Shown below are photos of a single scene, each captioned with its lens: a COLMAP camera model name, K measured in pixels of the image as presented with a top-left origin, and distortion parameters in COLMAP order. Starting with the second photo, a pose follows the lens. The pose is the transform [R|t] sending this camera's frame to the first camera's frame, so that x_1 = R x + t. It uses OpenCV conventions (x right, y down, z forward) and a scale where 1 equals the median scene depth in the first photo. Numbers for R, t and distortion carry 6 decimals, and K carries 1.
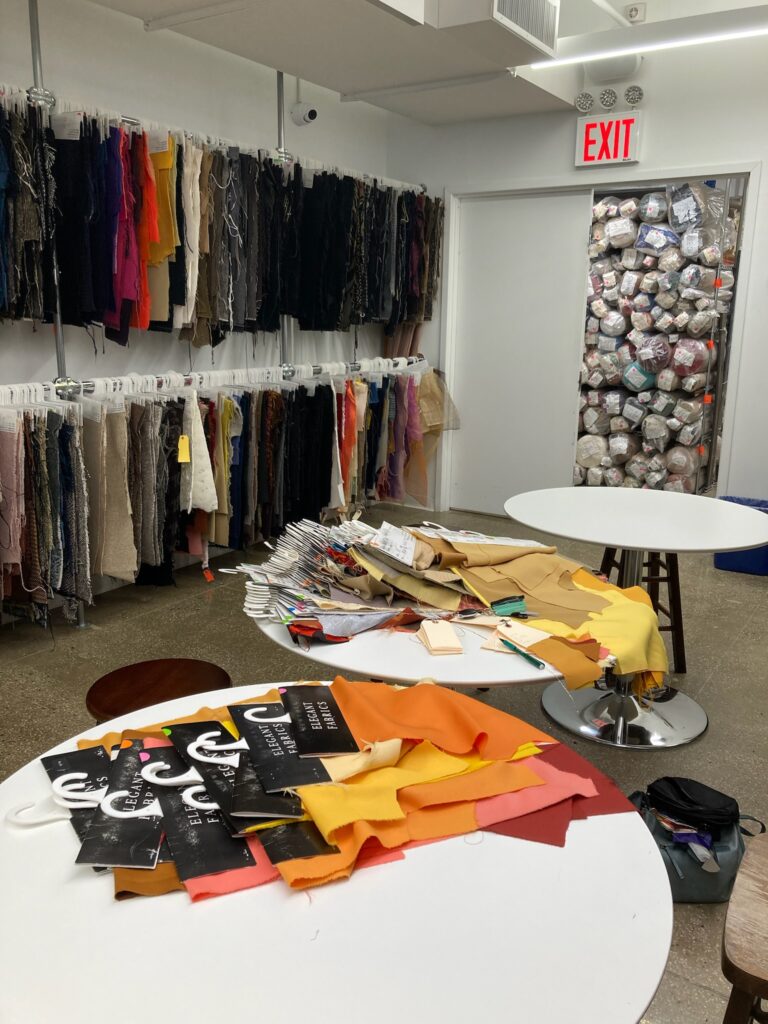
lens RADIAL K [[846.5, 0, 383.7], [0, 846.5, 511.0], [0, 0, 1]] dist [0.024718, -0.034988]
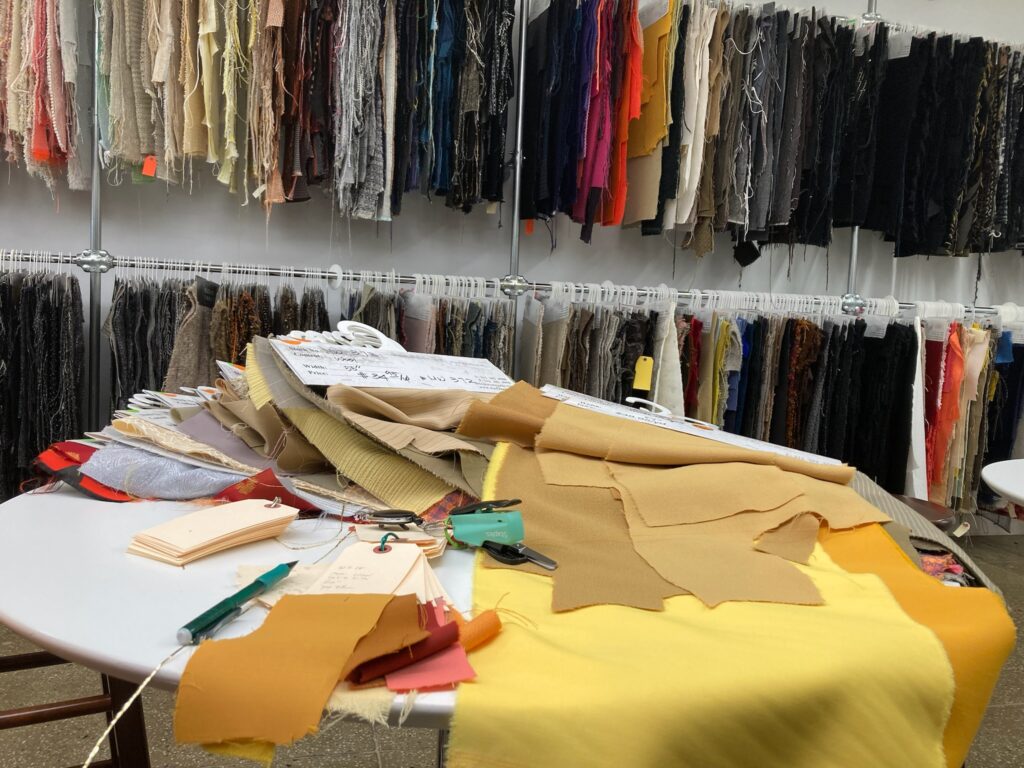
lens RADIAL K [[846.5, 0, 512.0], [0, 846.5, 384.4], [0, 0, 1]] dist [0.024718, -0.034988]
pose [[0.740893, 0.068878, -0.668081, 0.192584], [-0.187171, 0.976494, -0.106895, 0.042224], [0.645015, 0.204244, 0.736370, 0.335783]]
